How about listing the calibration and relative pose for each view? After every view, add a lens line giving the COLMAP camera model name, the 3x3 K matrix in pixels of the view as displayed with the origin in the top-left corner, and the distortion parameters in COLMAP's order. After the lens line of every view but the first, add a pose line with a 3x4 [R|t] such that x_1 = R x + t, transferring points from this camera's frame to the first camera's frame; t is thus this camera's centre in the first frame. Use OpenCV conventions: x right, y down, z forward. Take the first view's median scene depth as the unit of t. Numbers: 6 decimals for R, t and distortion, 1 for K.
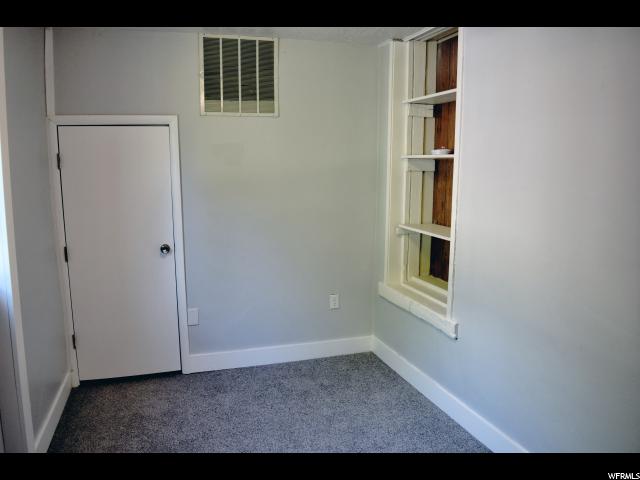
lens RADIAL K [[507.7, 0, 320.2], [0, 507.7, 241.9], [0, 0, 1]] dist [-0.076587, 0.005814]
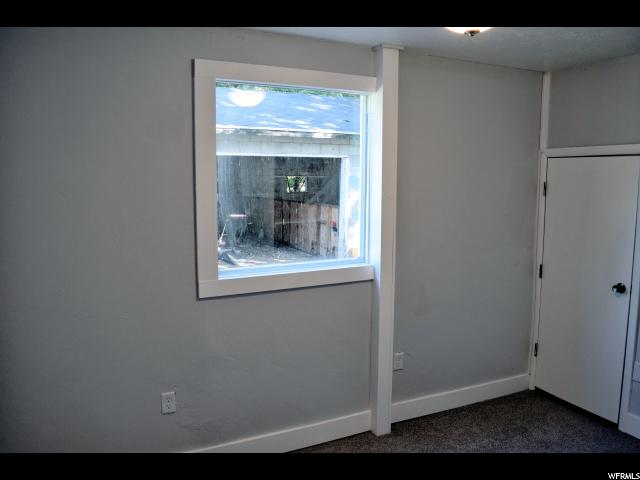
lens RADIAL K [[507.7, 0, 320.7], [0, 507.7, 237.6], [0, 0, 1]] dist [-0.076587, 0.005814]
pose [[0.136836, 0.122121, -0.983037, 0.521829], [-0.169881, 0.980563, 0.098166, -0.075615], [0.975918, 0.153567, 0.154923, 0.329543]]
